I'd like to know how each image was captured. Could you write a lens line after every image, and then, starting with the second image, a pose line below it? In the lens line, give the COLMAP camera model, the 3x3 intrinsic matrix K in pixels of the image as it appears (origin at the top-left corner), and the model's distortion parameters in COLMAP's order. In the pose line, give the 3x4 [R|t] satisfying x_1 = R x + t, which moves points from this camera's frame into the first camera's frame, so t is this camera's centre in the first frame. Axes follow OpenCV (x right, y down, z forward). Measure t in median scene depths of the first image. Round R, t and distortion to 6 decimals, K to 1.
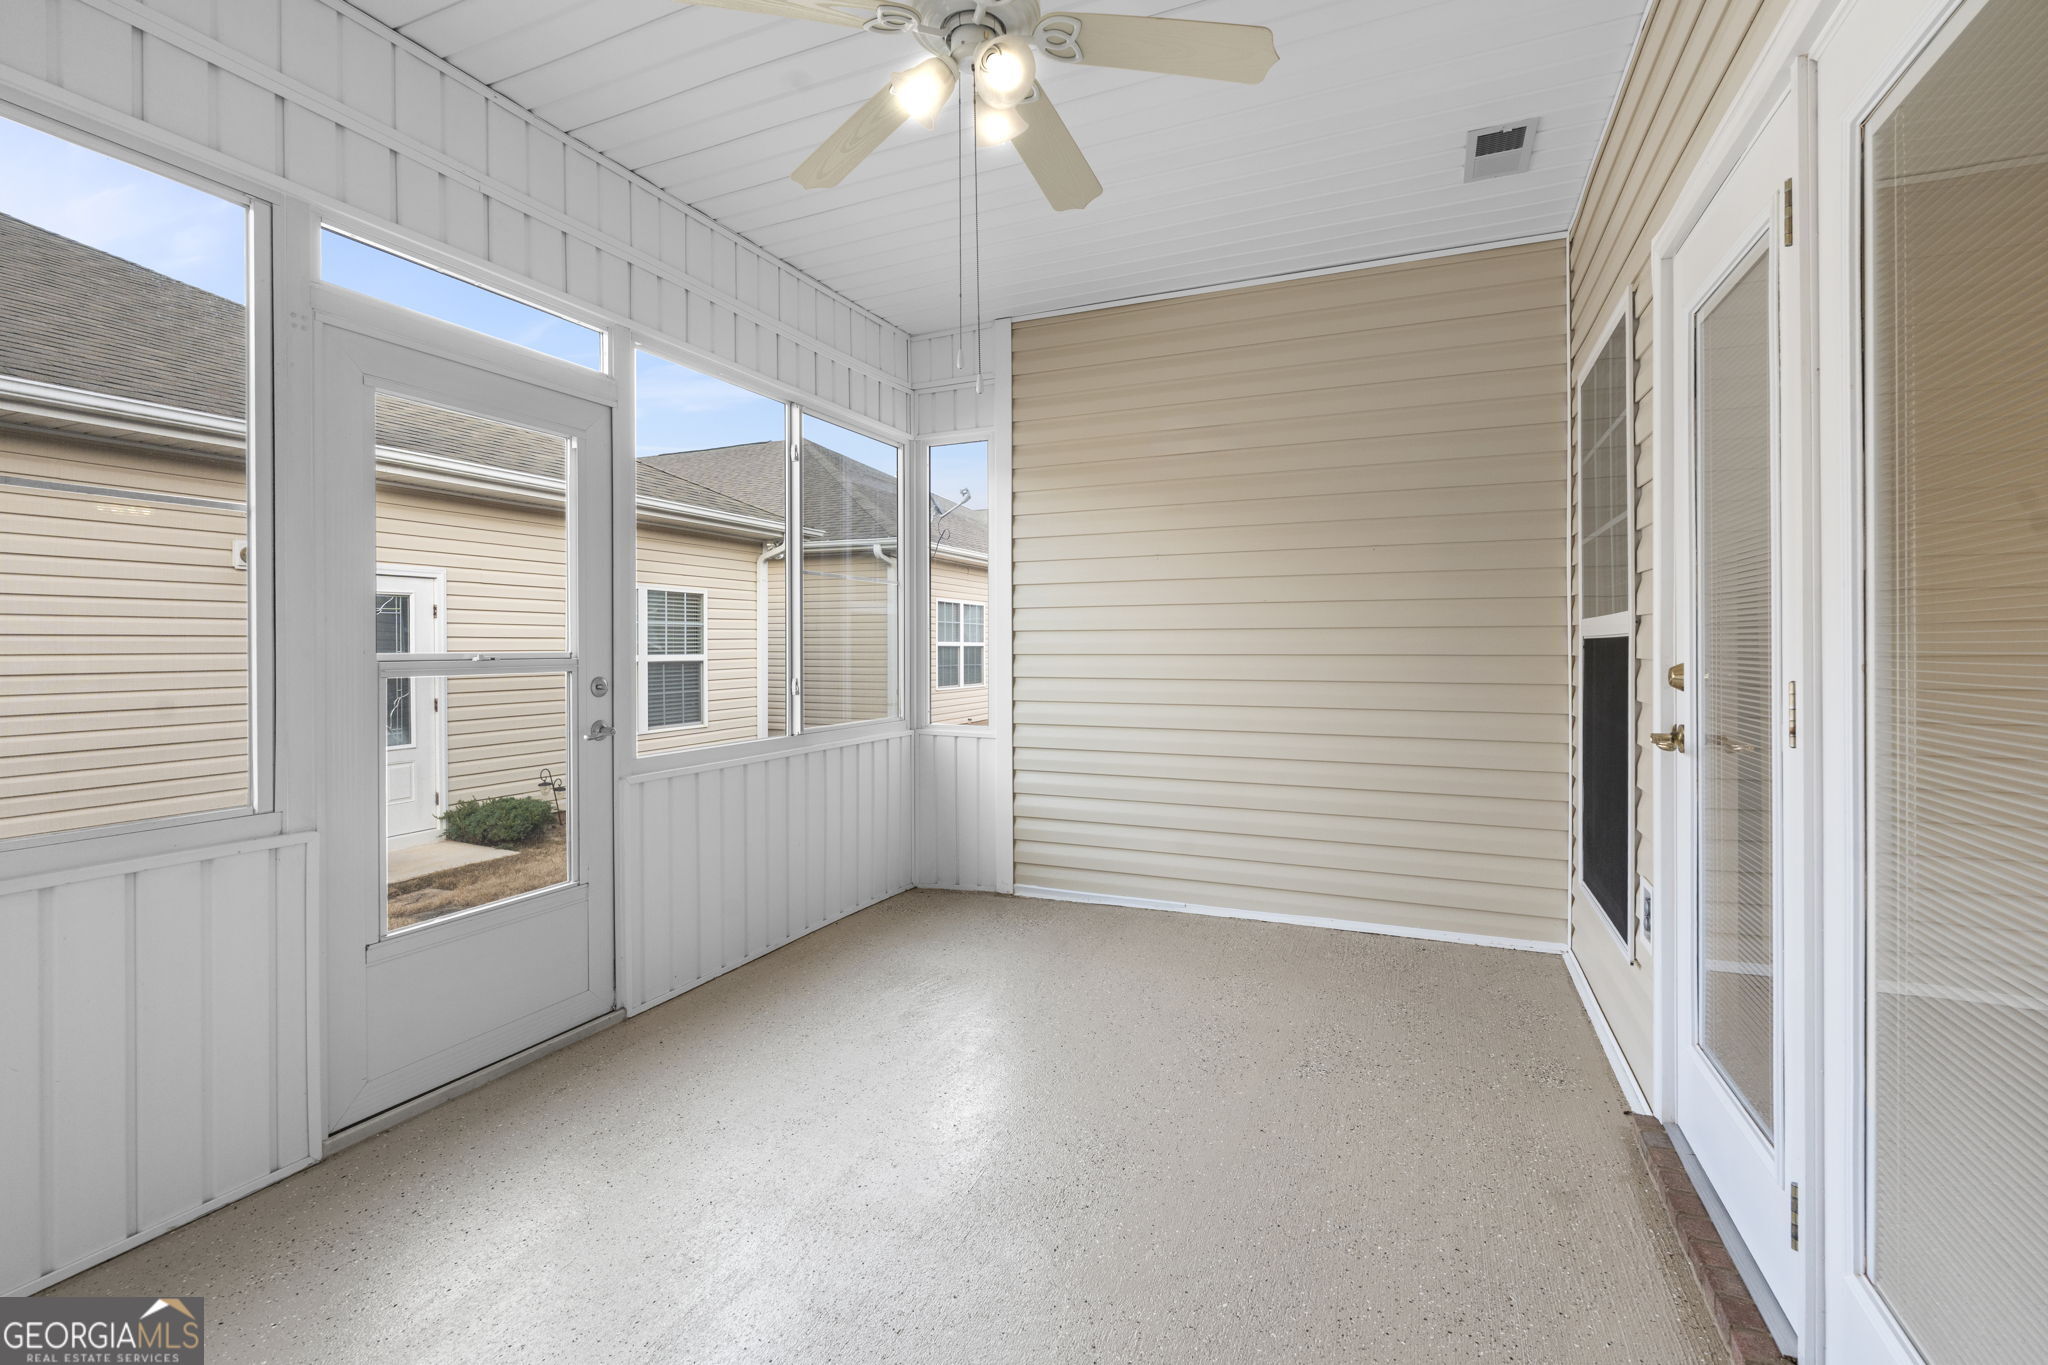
lens RADIAL K [[914.3, 0, 1029.0], [0, 914.3, 652.9], [0, 0, 1]] dist [-0.006271, -0.000117]
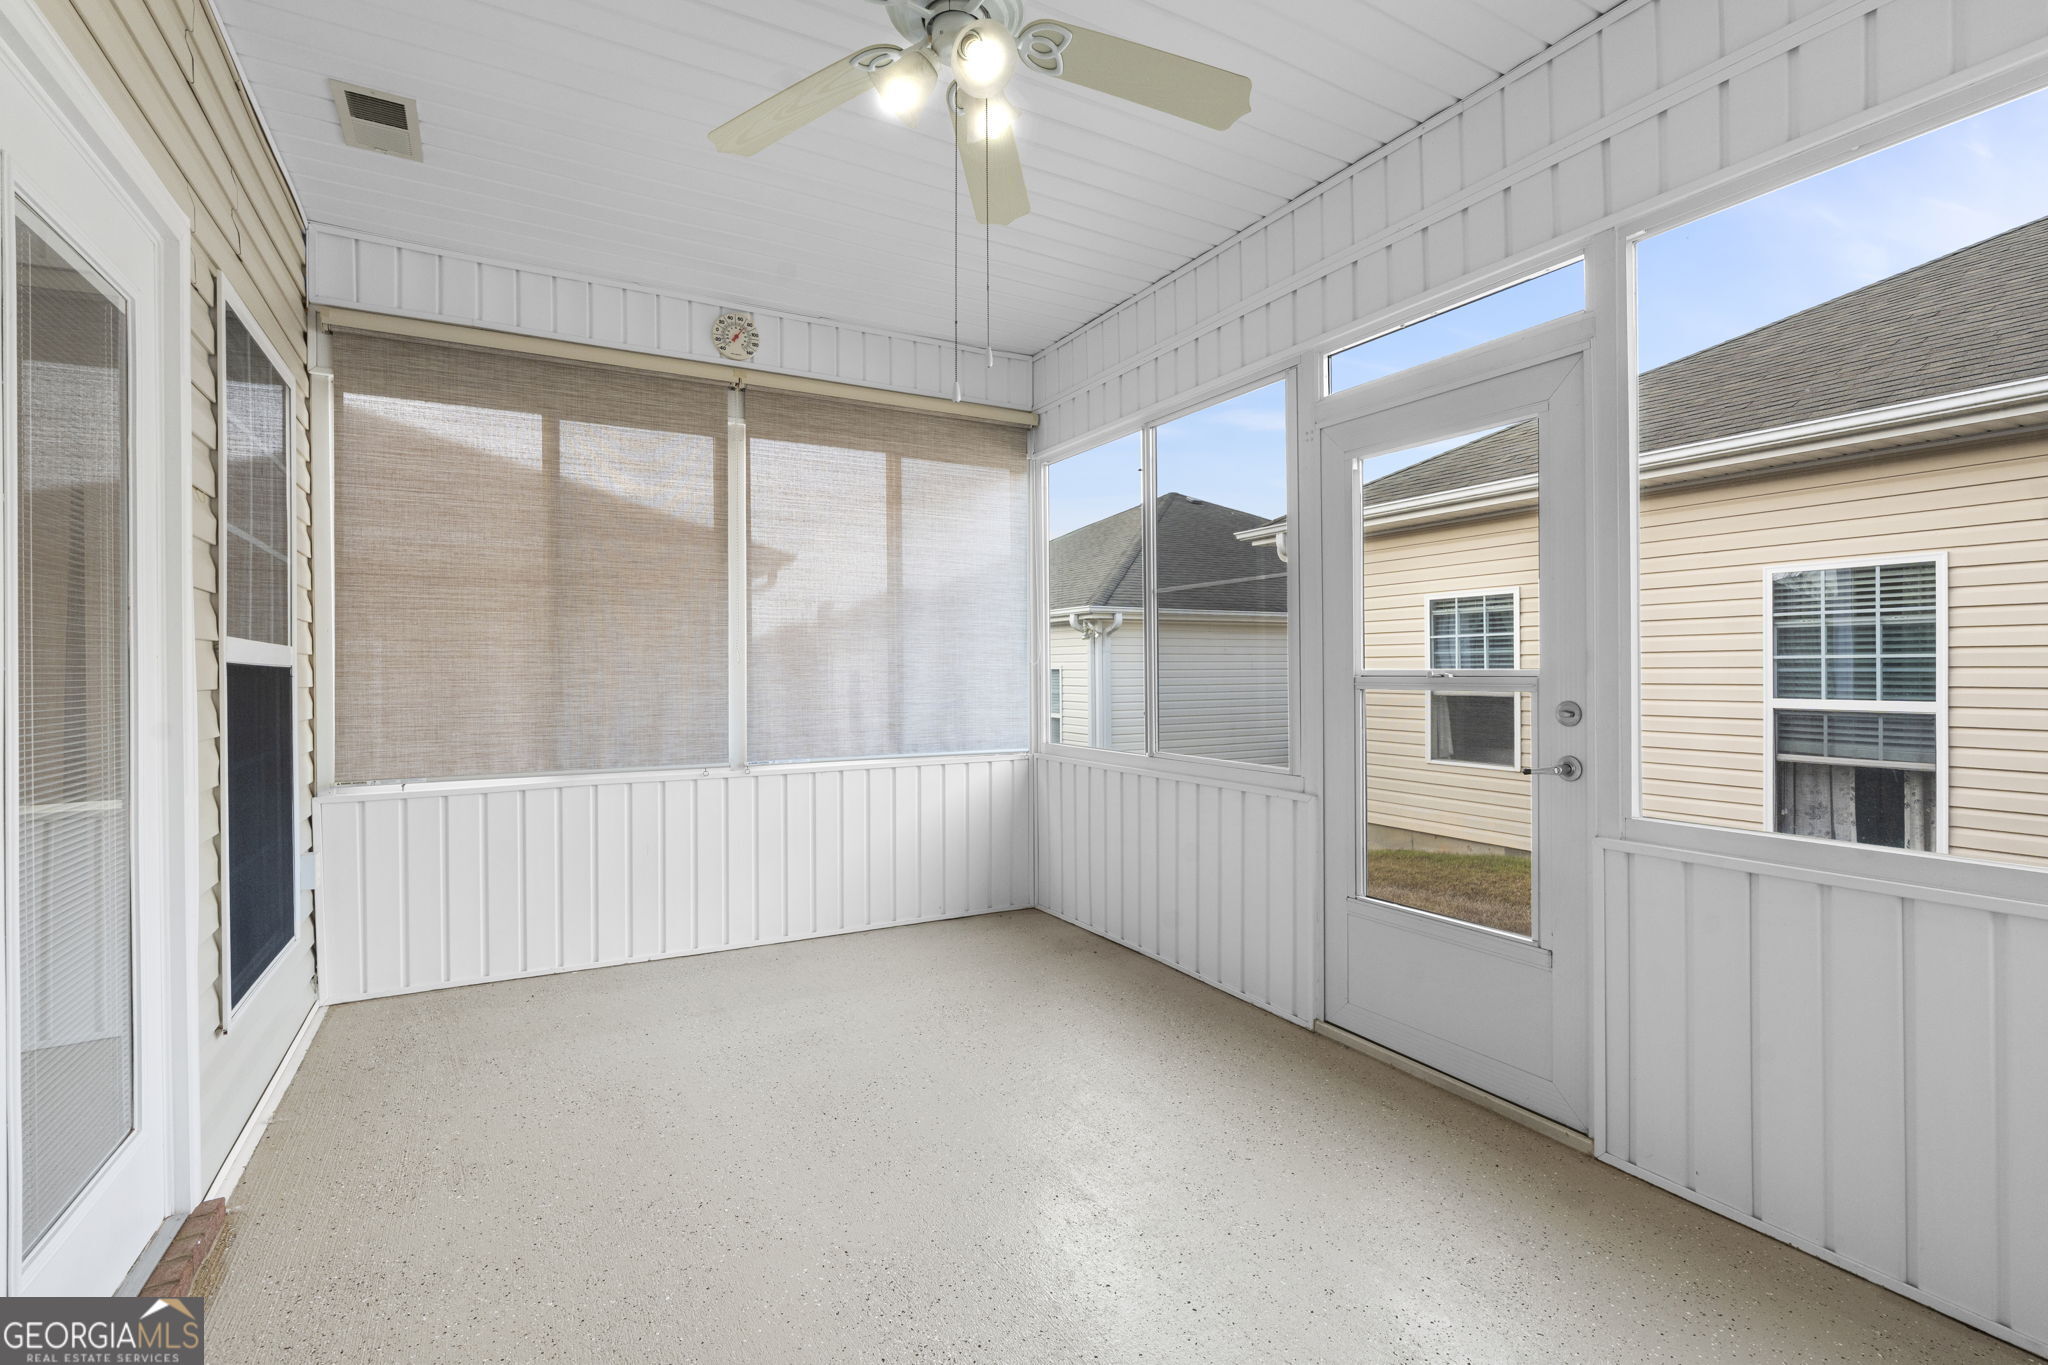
lens RADIAL K [[914.3, 0, 1029.0], [0, 914.3, 652.9], [0, 0, 1]] dist [-0.006271, -0.000117]
pose [[-0.603177, -0.006872, -0.797578, 0.498510], [0.001798, 0.999949, -0.009975, -0.011017], [0.797605, -0.007451, -0.603134, 1.216381]]
